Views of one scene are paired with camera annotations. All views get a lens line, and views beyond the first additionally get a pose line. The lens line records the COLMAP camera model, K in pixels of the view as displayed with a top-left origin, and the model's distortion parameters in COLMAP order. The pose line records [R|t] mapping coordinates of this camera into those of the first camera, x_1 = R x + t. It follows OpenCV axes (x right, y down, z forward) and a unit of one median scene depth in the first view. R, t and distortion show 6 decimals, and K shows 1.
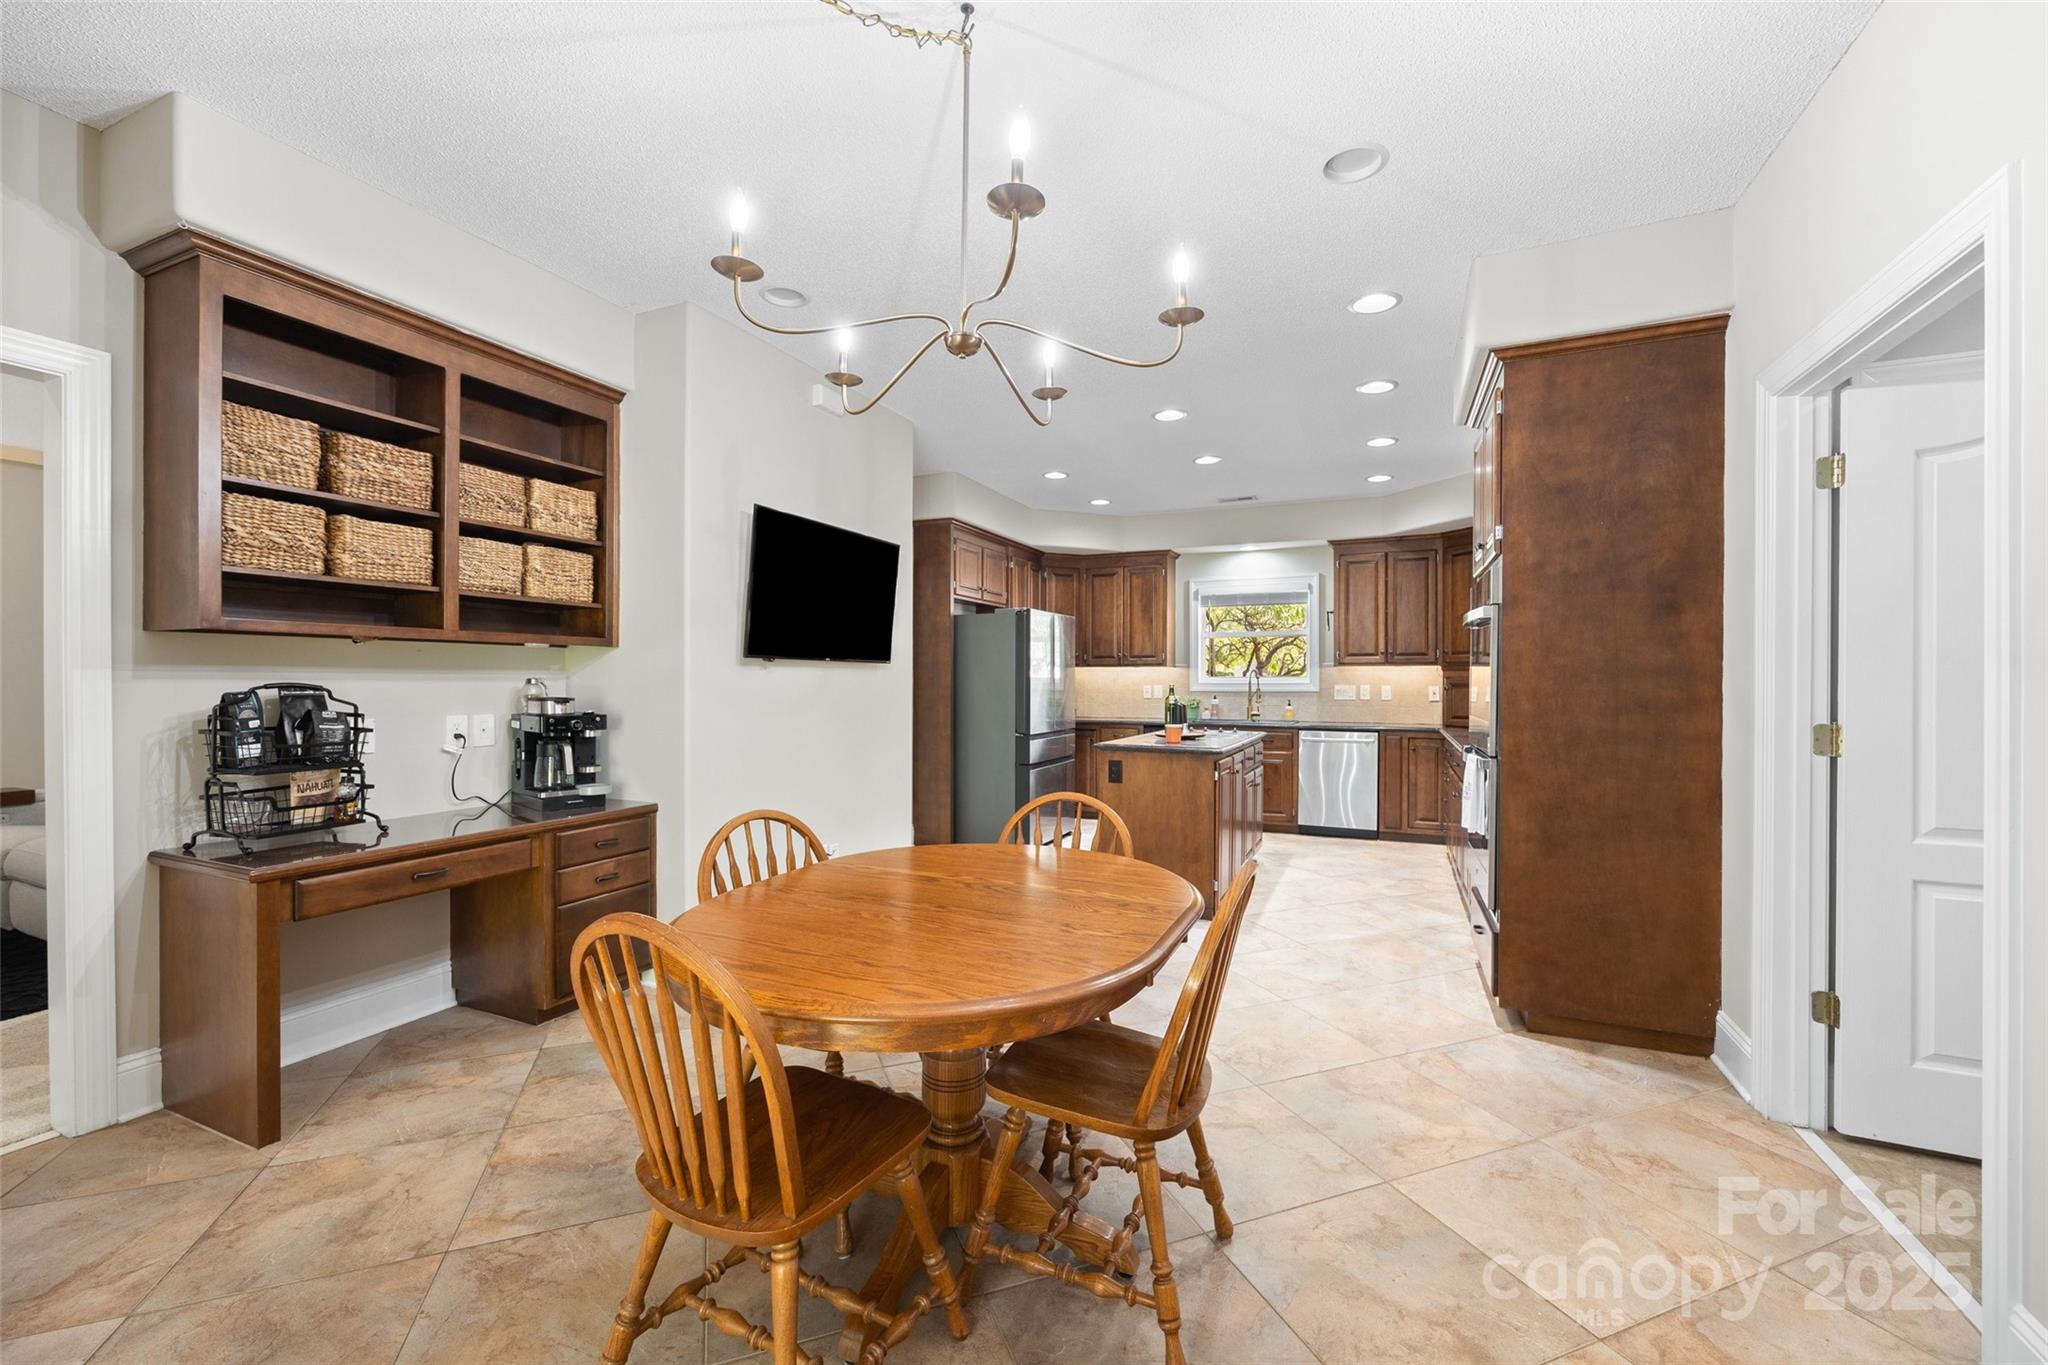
lens RADIAL K [[831.2, 0, 1026.6], [0, 831.2, 685.1], [0, 0, 1]] dist [0.001674, 0.000337]
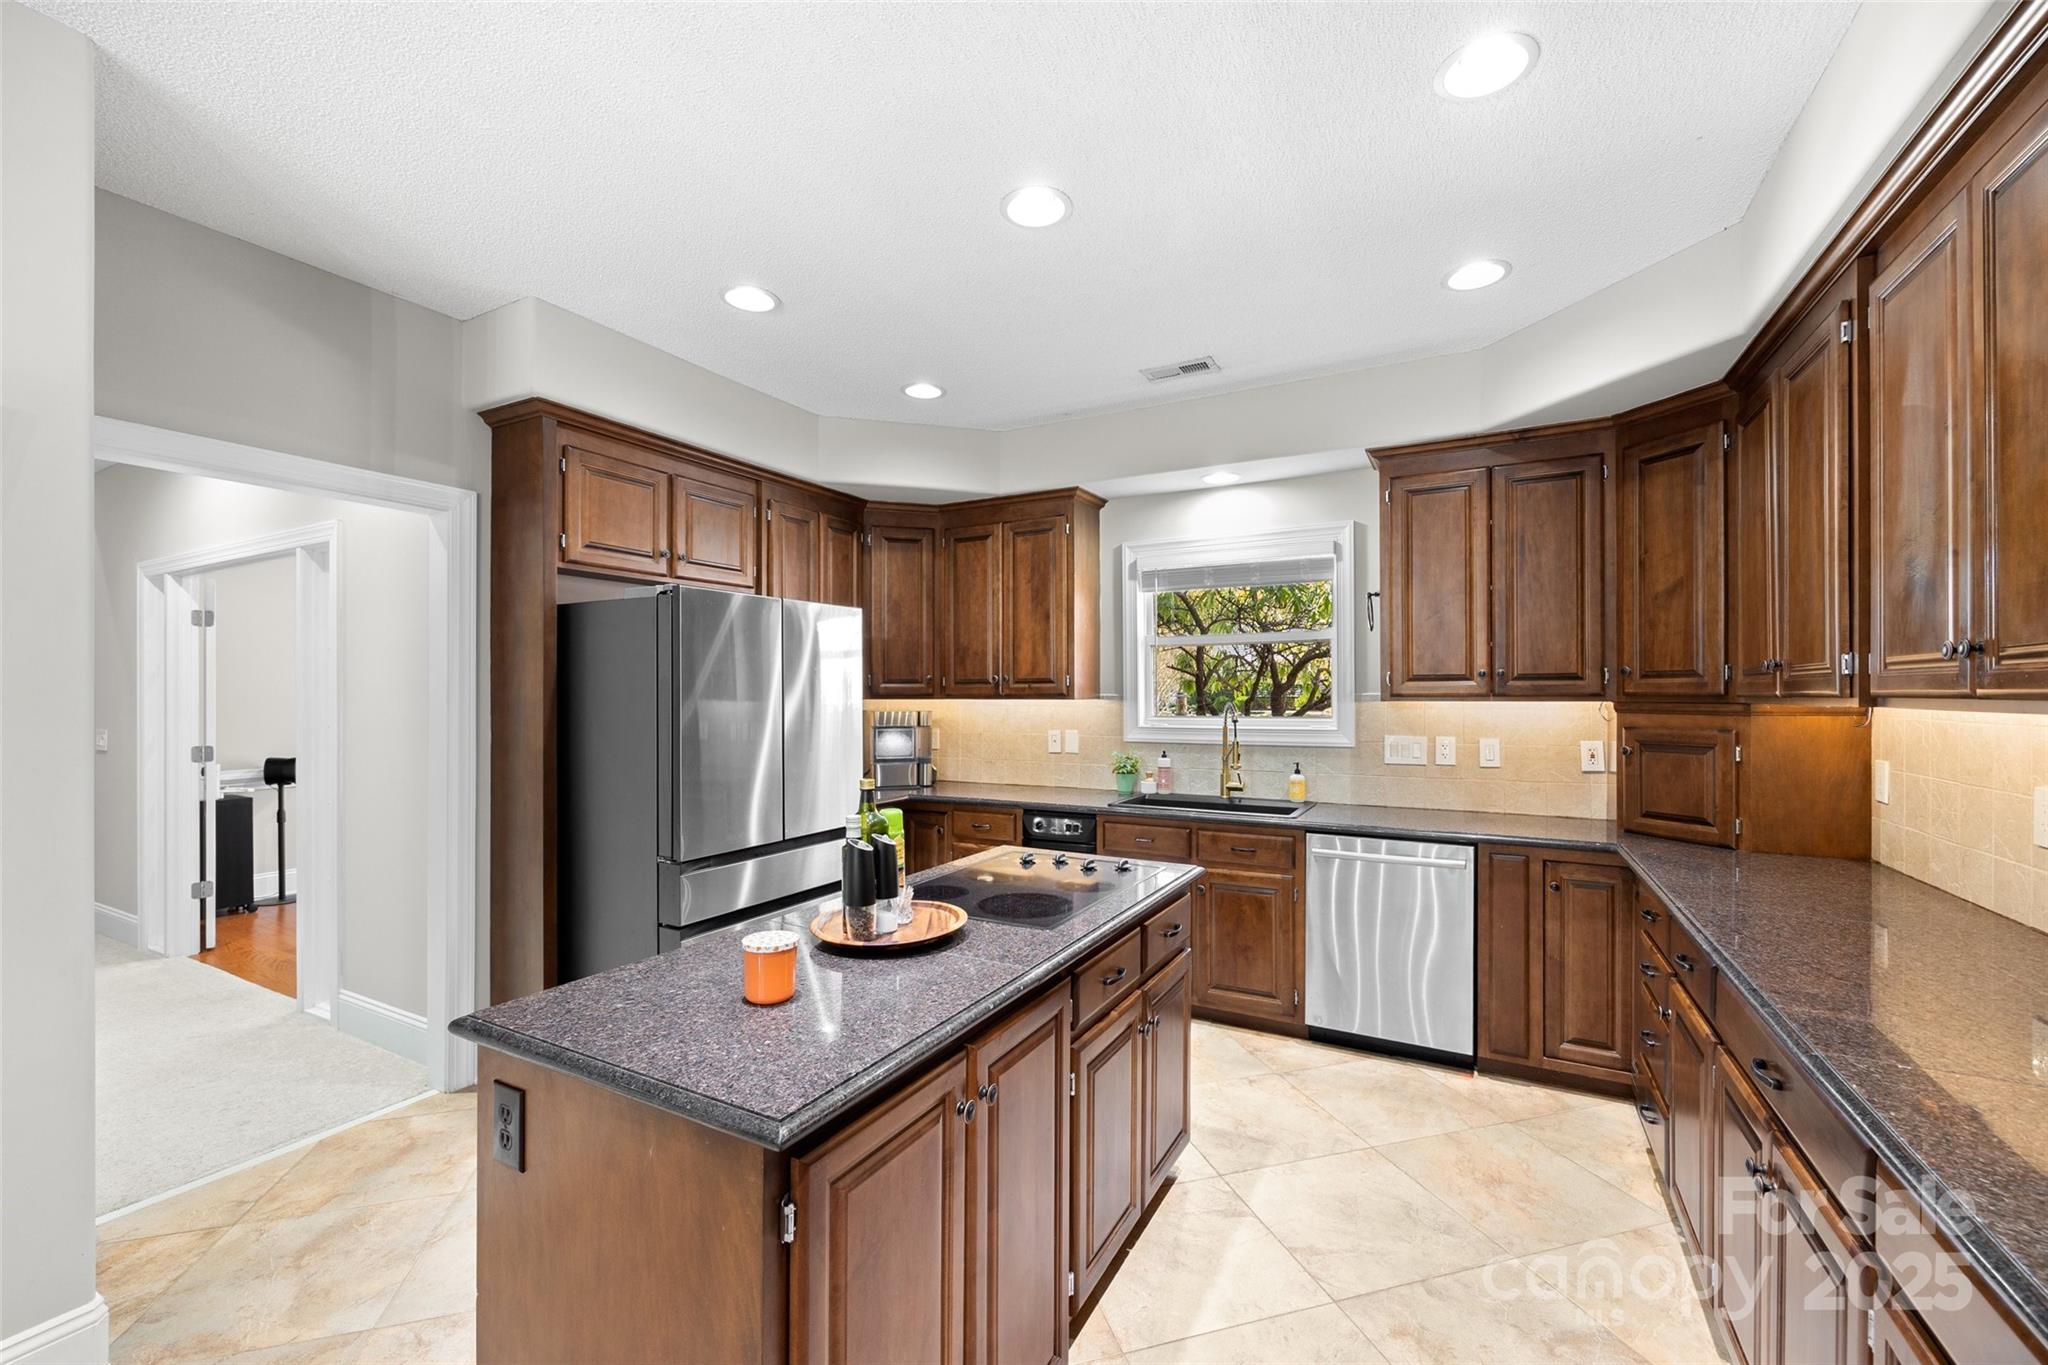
lens RADIAL K [[827.3, 0, 1030.0], [0, 827.3, 692.9], [0, 0, 1]] dist [0.000063, -0.000102]
pose [[0.996567, -0.003976, -0.082693, 0.202849], [0.003770, 0.999989, -0.002640, -0.027443], [0.082703, 0.002320, 0.996572, 0.492421]]
